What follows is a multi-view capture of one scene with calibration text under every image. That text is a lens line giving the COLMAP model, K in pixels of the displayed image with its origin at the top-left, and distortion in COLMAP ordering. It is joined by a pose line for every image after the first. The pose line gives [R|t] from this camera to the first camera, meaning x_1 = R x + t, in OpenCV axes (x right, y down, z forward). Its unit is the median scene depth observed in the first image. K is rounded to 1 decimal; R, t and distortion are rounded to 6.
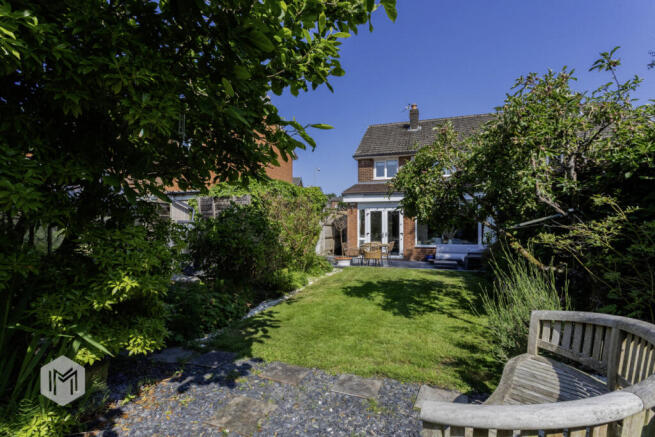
lens RADIAL K [[312.7, 0, 327.3], [0, 312.7, 218.2], [0, 0, 1]] dist [-0.000579, 0.000046]
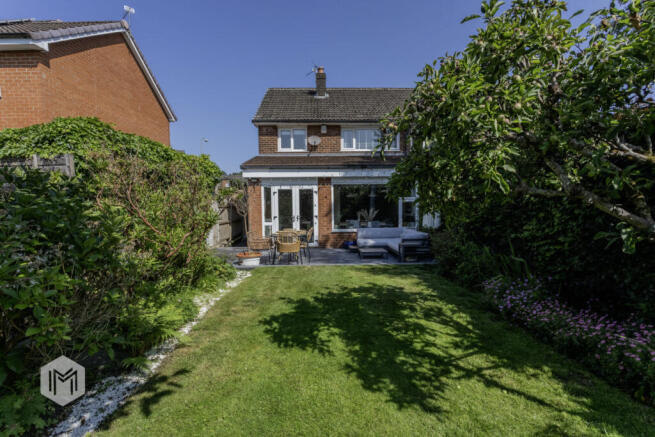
lens RADIAL K [[312.7, 0, 328.6], [0, 312.7, 223.0], [0, 0, 1]] dist [-0.000579, 0.000046]
pose [[0.942035, -0.029371, 0.334227, -0.011166], [0.002078, 0.996653, 0.081727, -0.001670], [-0.335508, -0.076296, 0.938943, 0.202113]]
